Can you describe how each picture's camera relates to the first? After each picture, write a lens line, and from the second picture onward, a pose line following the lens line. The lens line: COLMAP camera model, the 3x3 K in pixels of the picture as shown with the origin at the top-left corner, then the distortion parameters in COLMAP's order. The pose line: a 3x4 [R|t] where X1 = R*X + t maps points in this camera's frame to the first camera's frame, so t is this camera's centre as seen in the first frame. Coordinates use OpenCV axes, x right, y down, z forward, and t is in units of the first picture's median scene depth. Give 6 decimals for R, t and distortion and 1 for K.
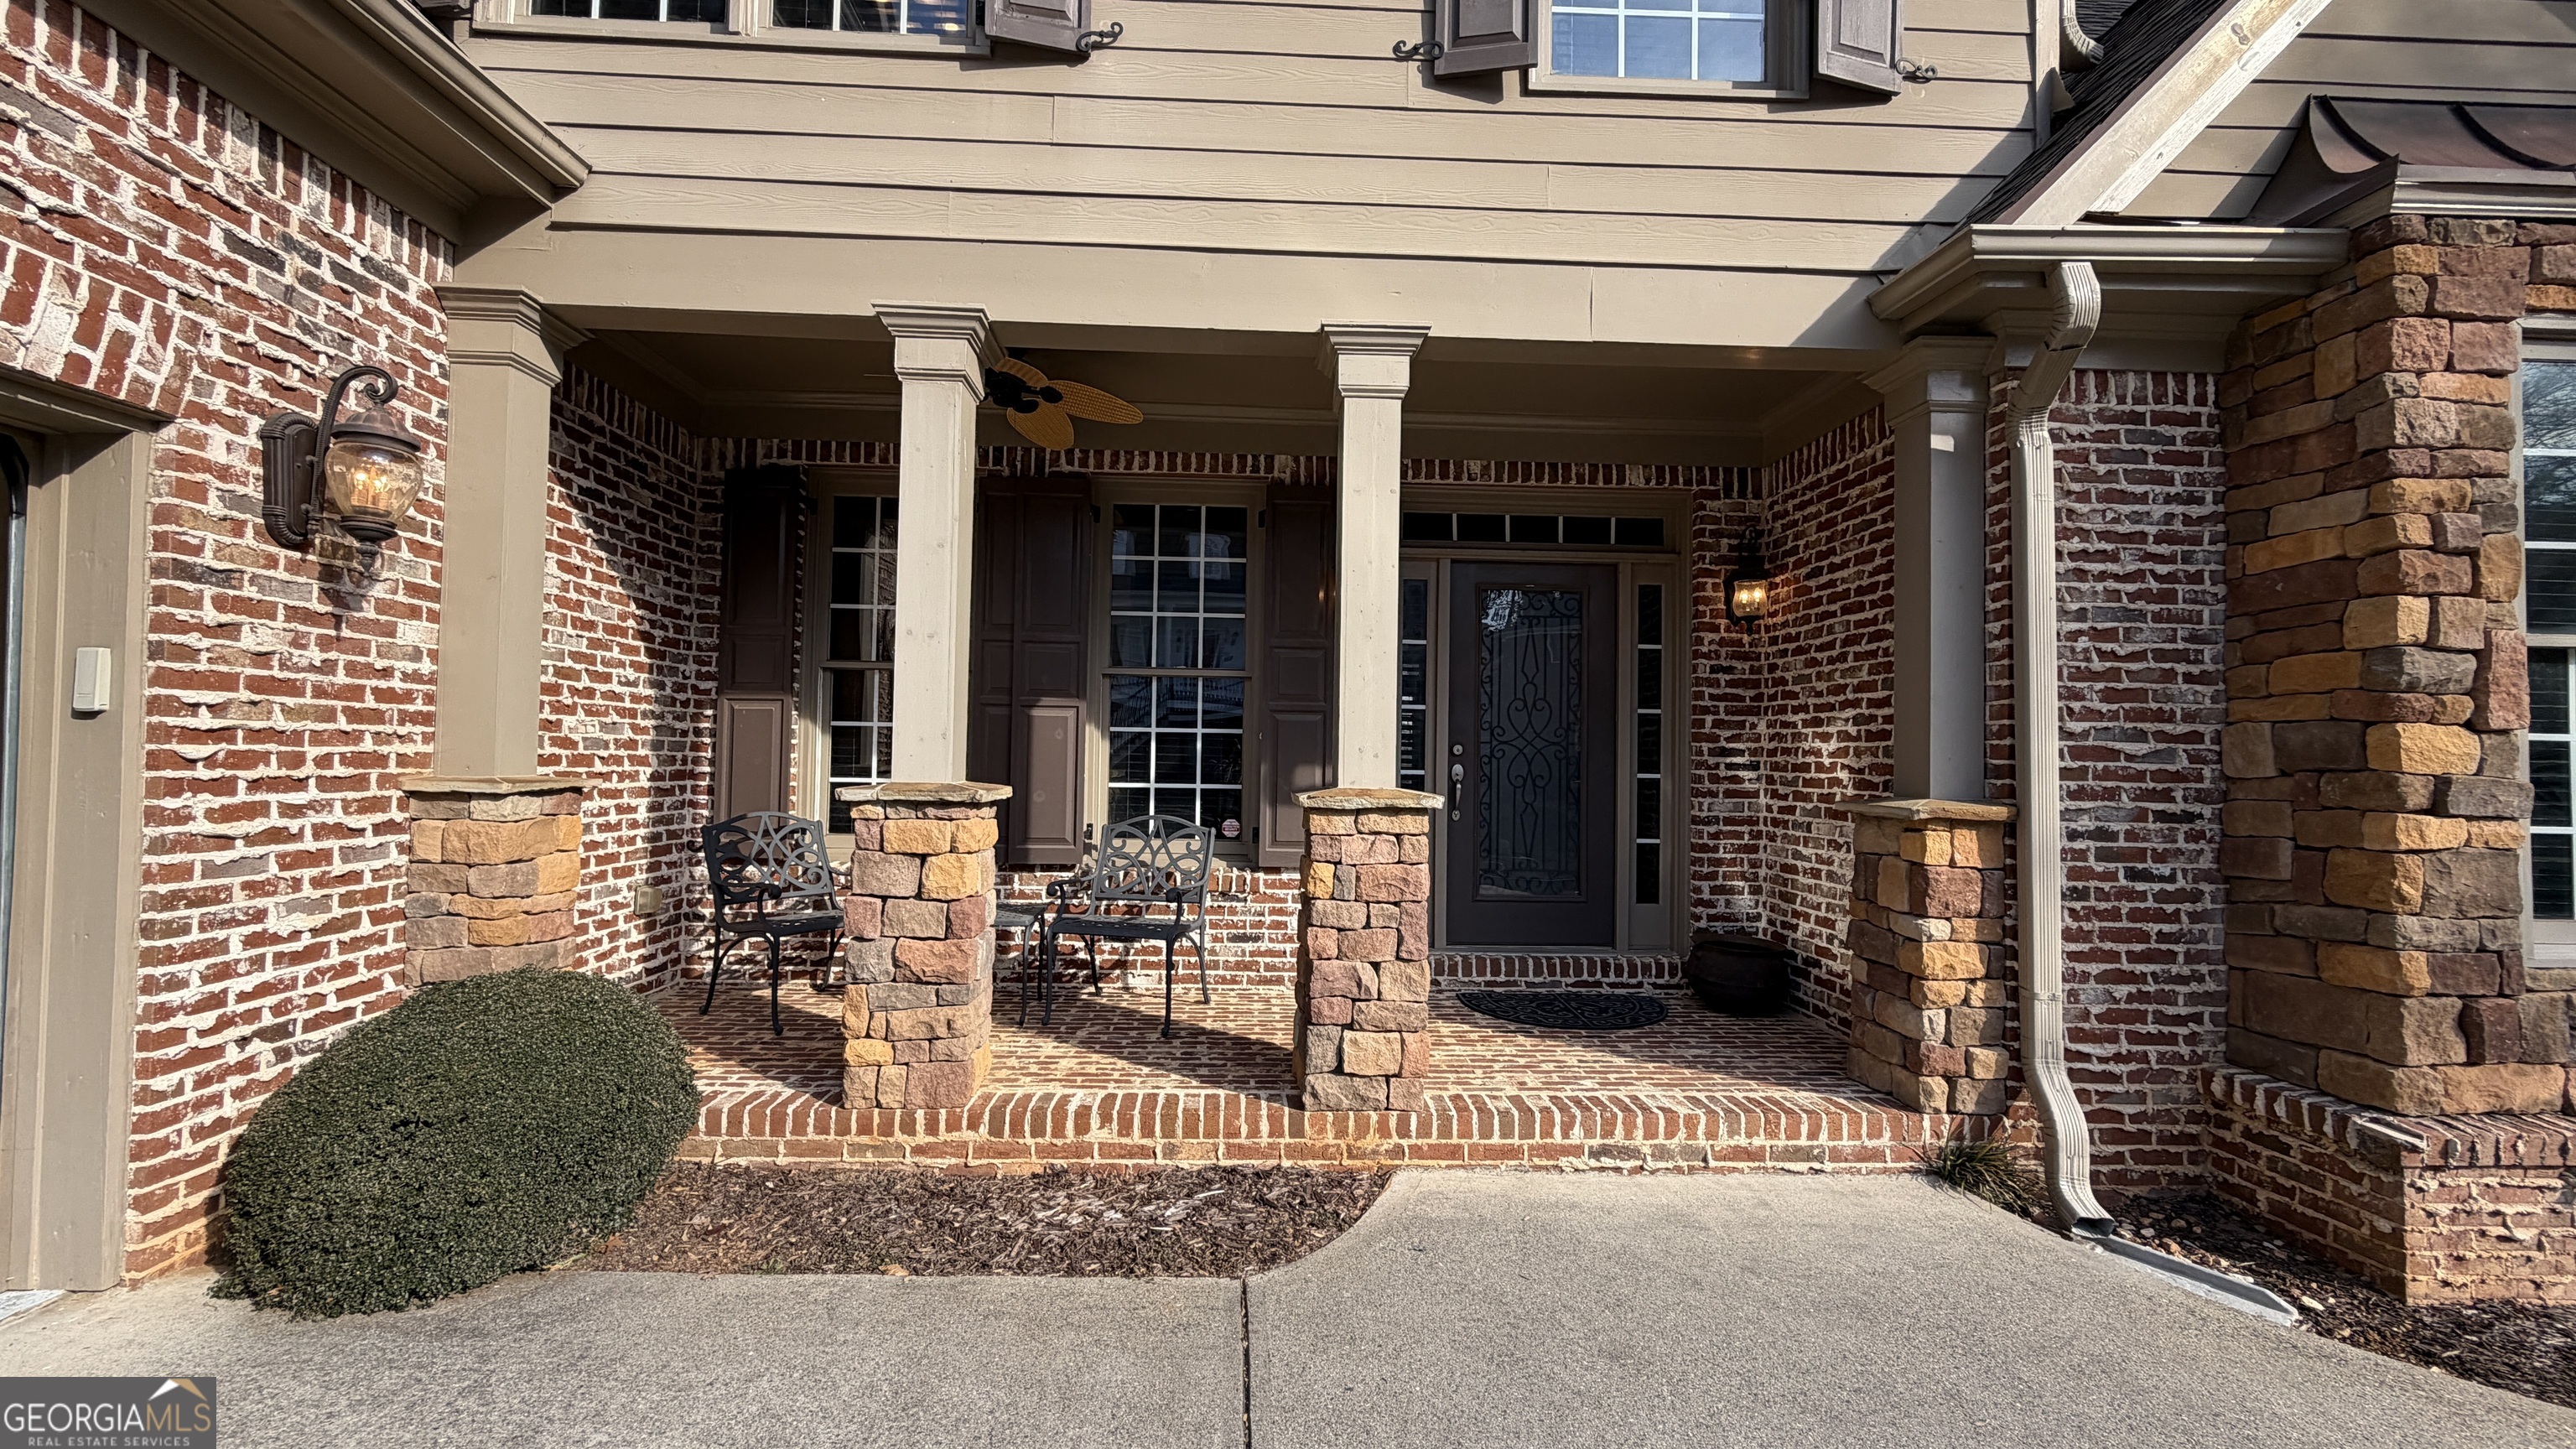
lens RADIAL K [[1023.5, 0, 1279.3], [0, 1023.5, 727.5], [0, 0, 1]] dist [0.000508, -0.000279]
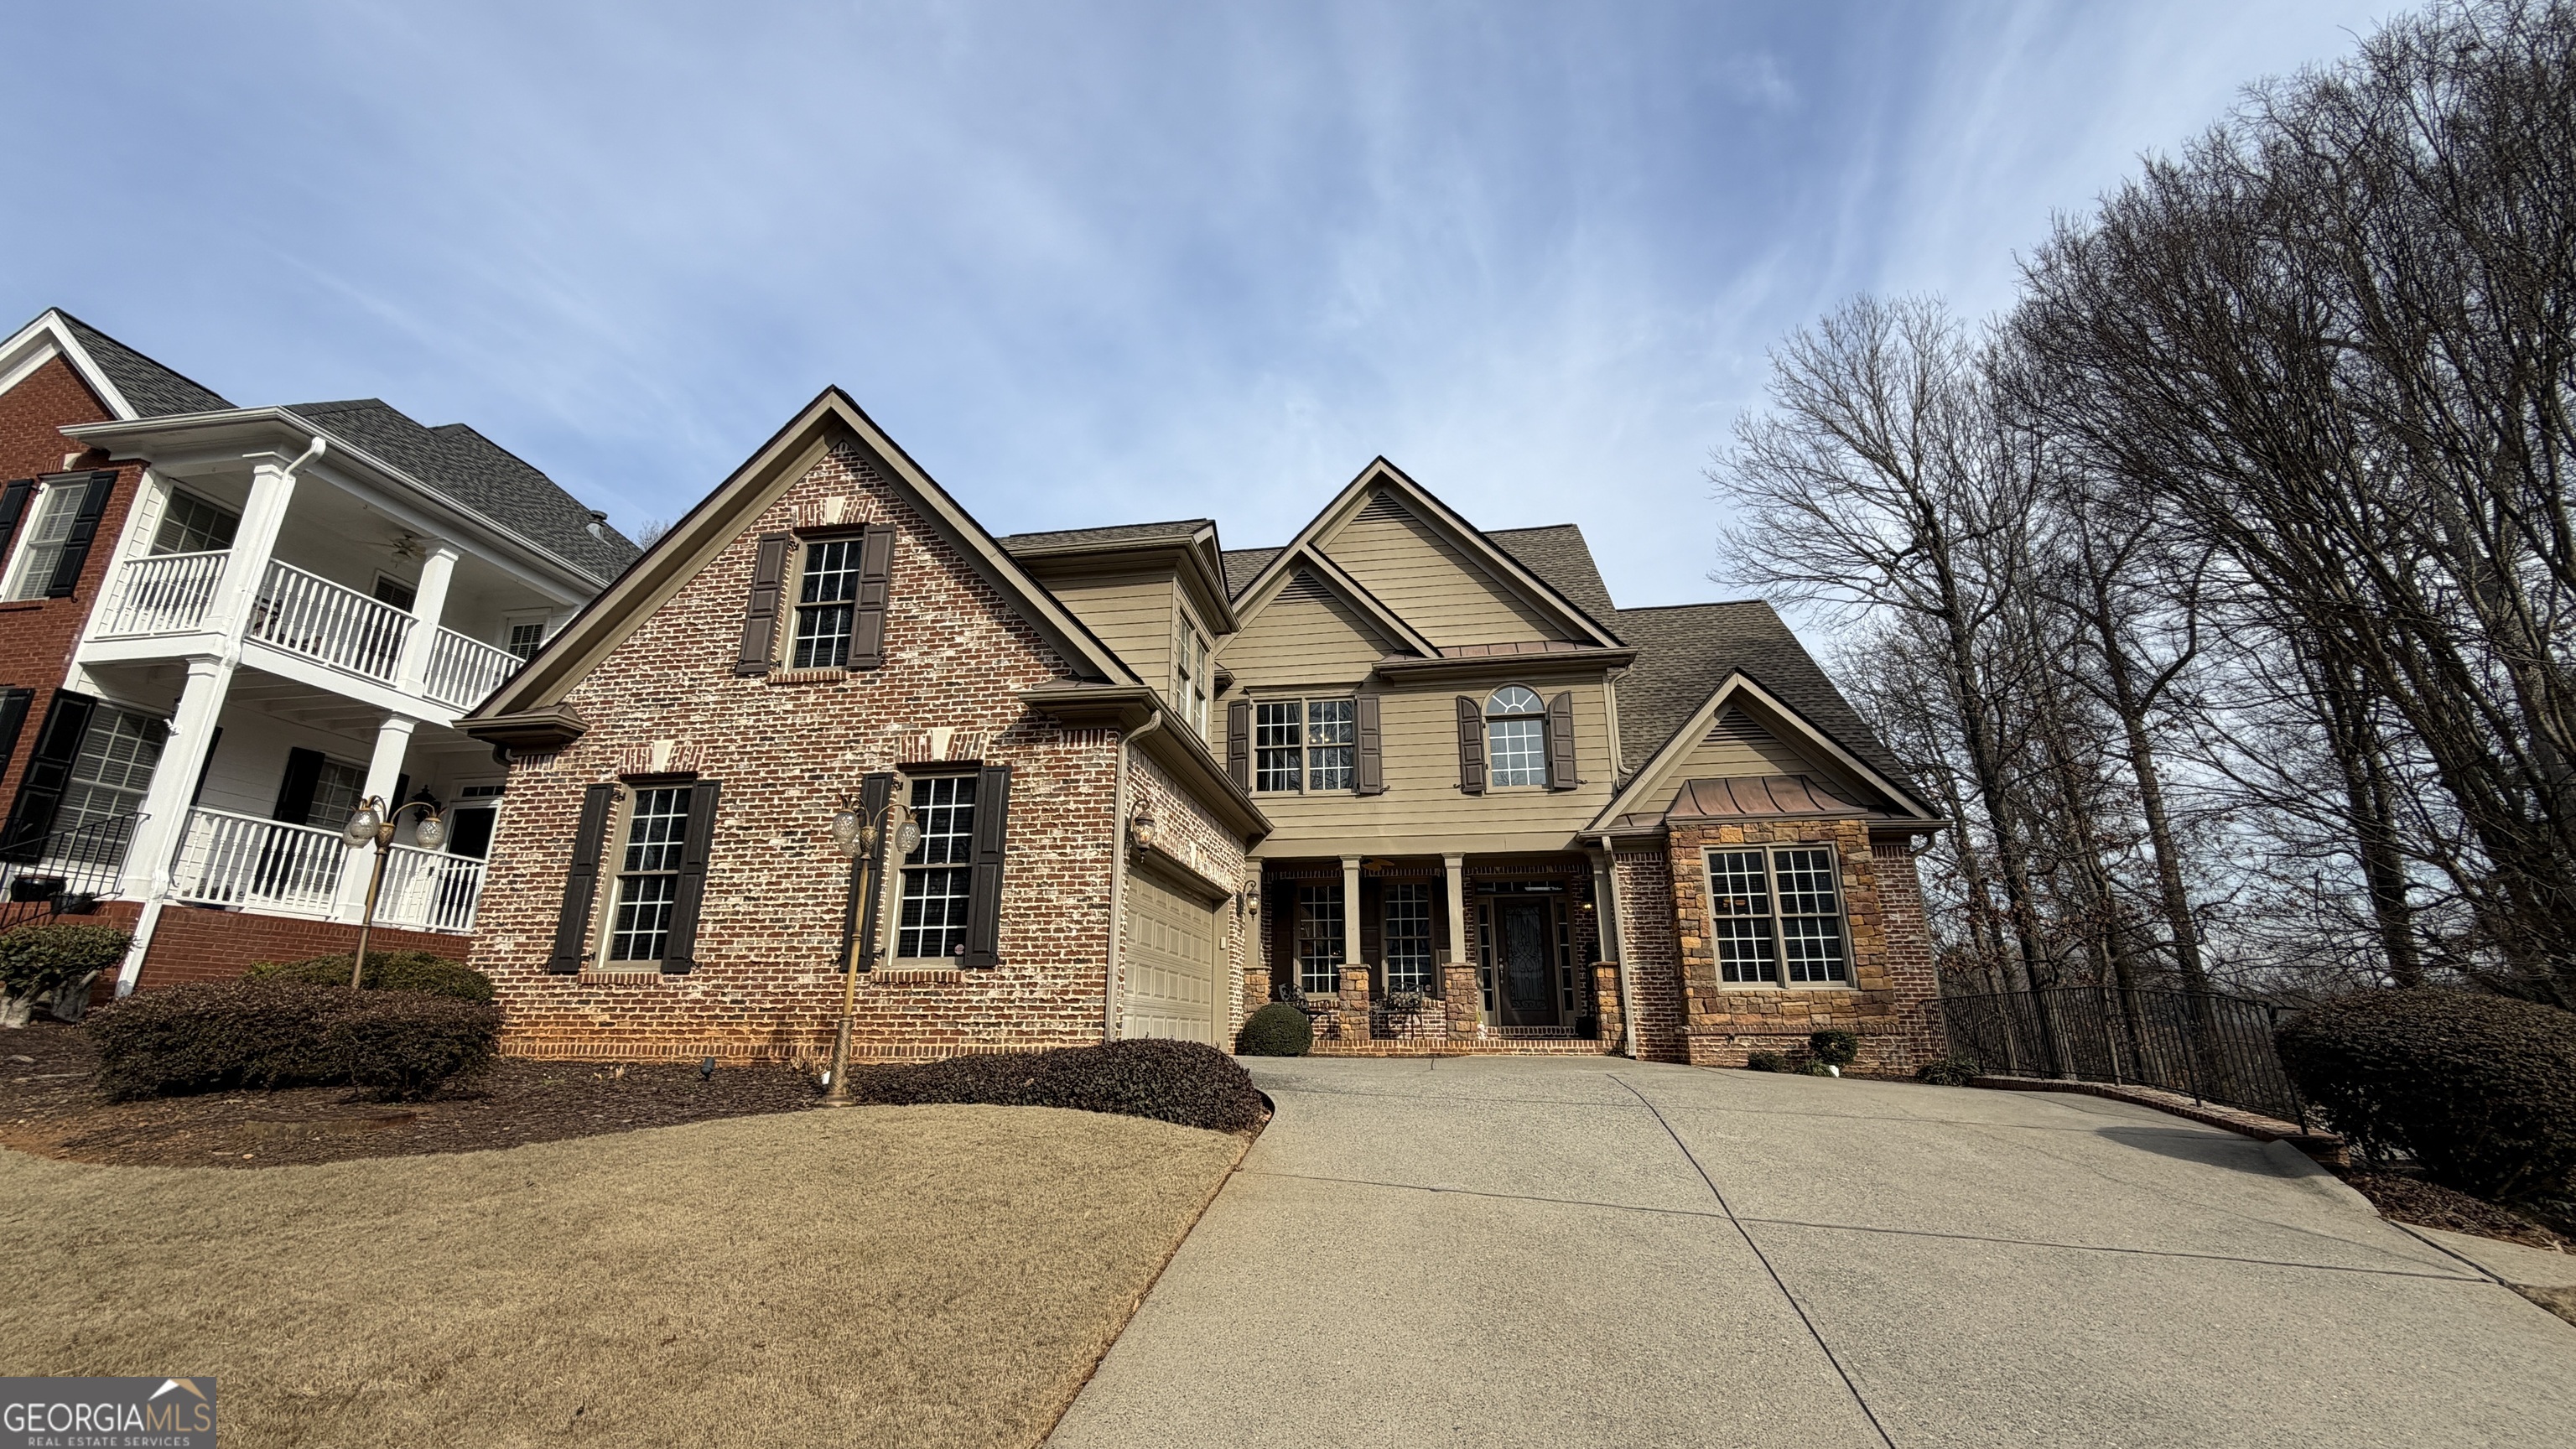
lens RADIAL K [[1023.5, 0, 1279.3], [0, 1023.5, 727.5], [0, 0, 1]] dist [0.000508, -0.000279]
pose [[0.980168, -0.074269, -0.183727, 0.211210], [0.022859, 0.963301, -0.267448, 0.240525], [0.196848, 0.257944, 0.945894, -3.404864]]
